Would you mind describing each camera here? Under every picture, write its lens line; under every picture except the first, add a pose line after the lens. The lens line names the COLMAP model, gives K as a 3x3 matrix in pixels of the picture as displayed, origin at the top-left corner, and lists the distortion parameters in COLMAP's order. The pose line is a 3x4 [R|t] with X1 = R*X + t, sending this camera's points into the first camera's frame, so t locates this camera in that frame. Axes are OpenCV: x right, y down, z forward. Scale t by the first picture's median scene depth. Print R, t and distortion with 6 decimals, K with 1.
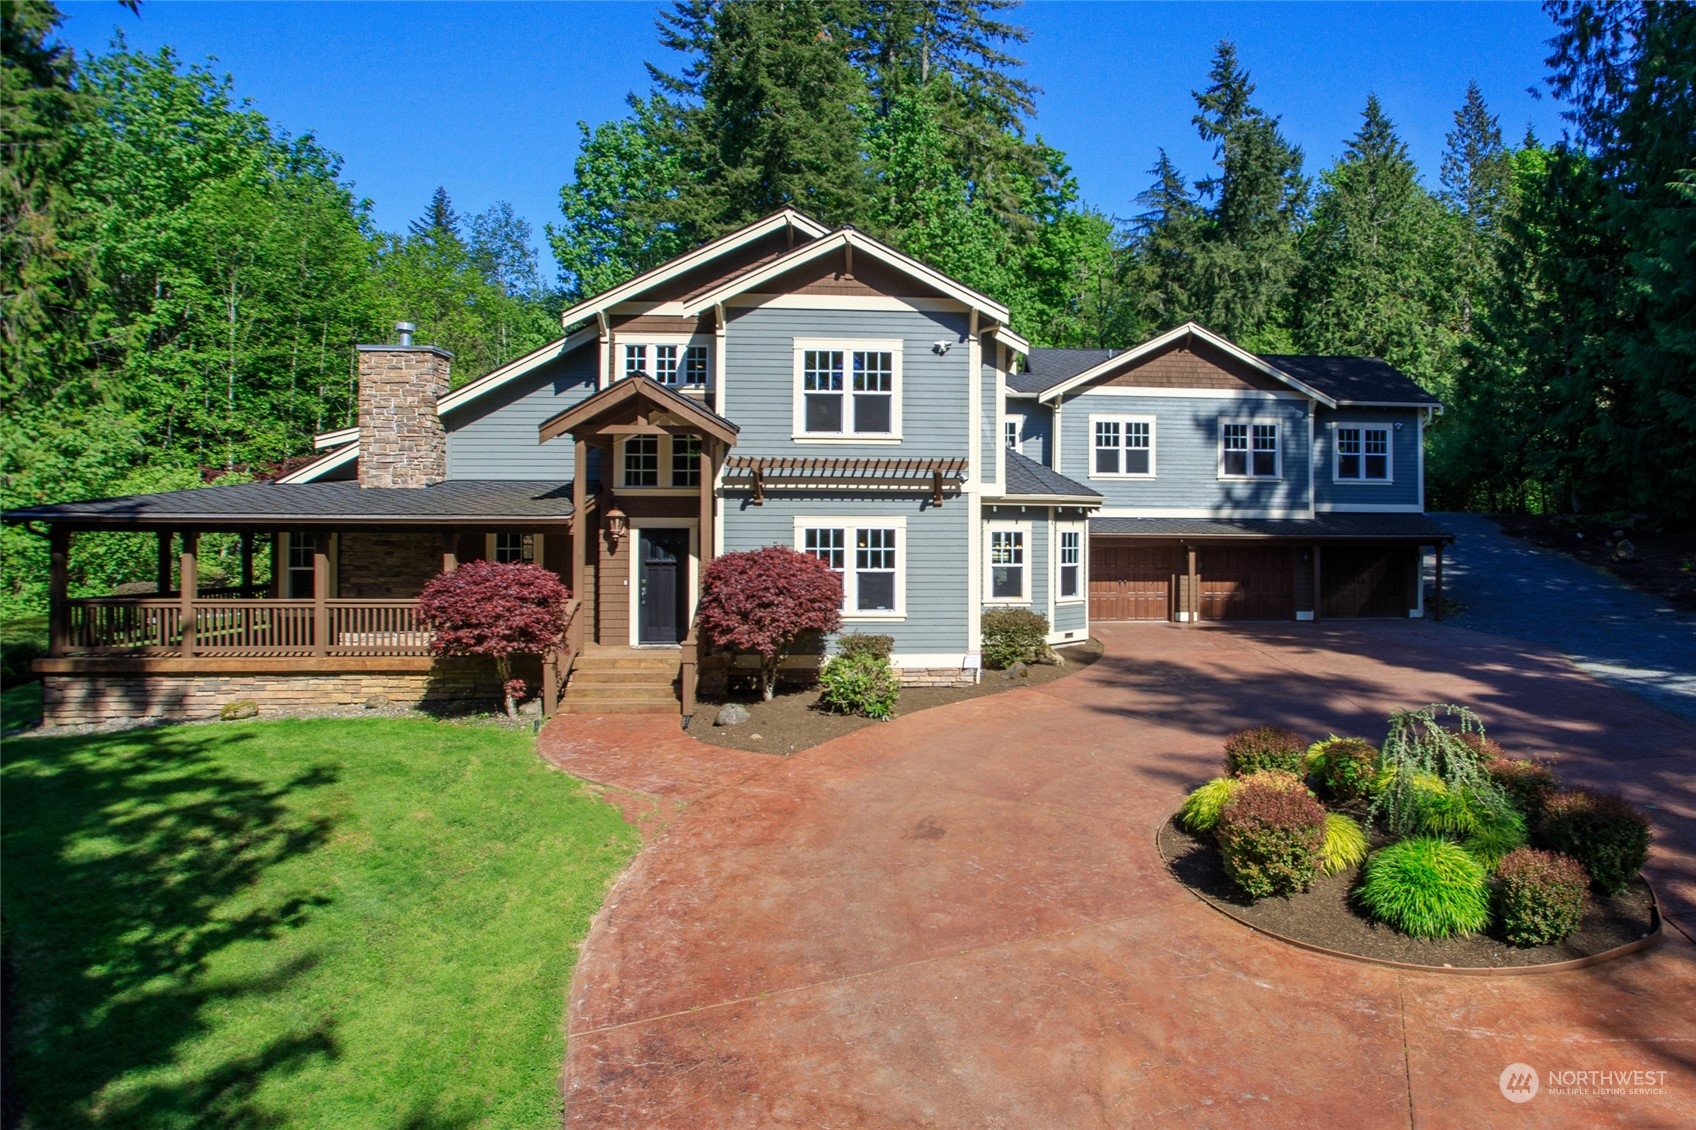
lens RADIAL K [[959.5, 0, 938.5], [0, 959.5, 625.8], [0, 0, 1]] dist [-0.028926, 0.011802]
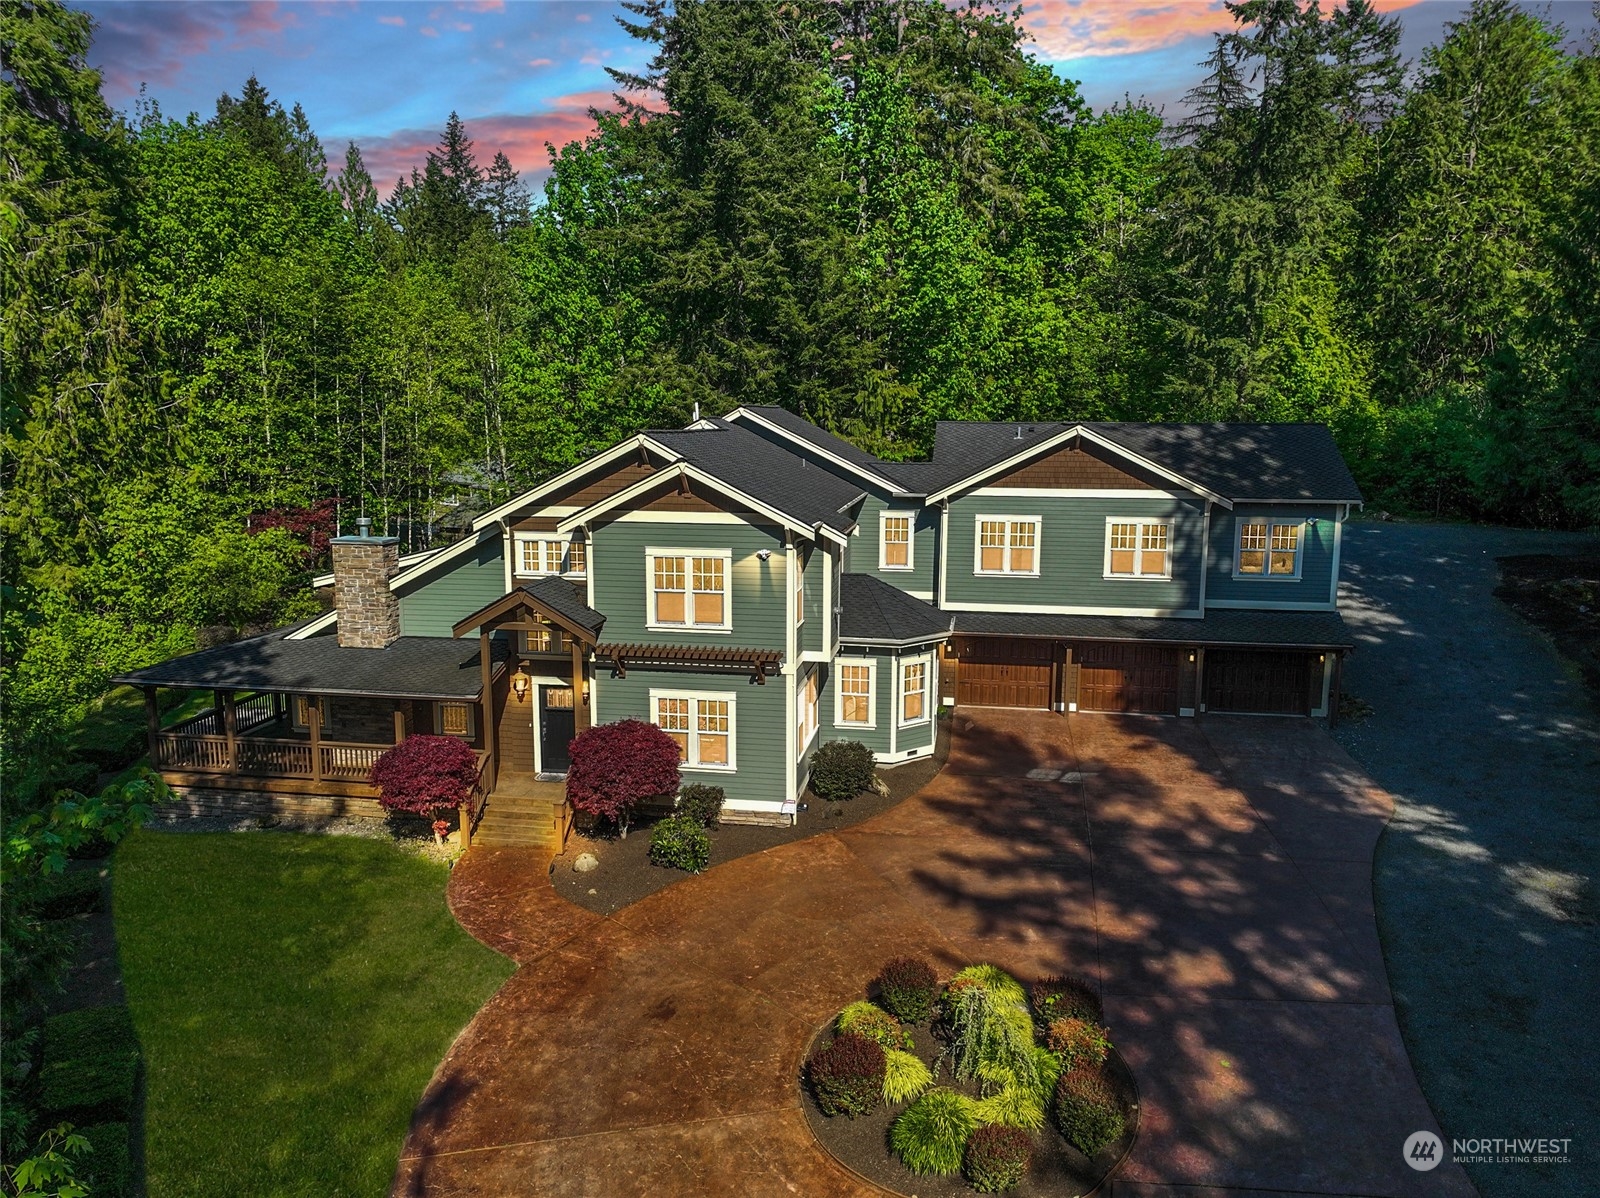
lens RADIAL K [[1140.6, 0, 808.4], [0, 1140.6, 606.7], [0, 0, 1]] dist [0.007020, -0.008168]
pose [[0.969500, 0.042975, -0.241293, 0.392222], [-0.002328, 0.986078, 0.166269, -0.450860], [0.245079, -0.160636, 0.956103, -0.340580]]
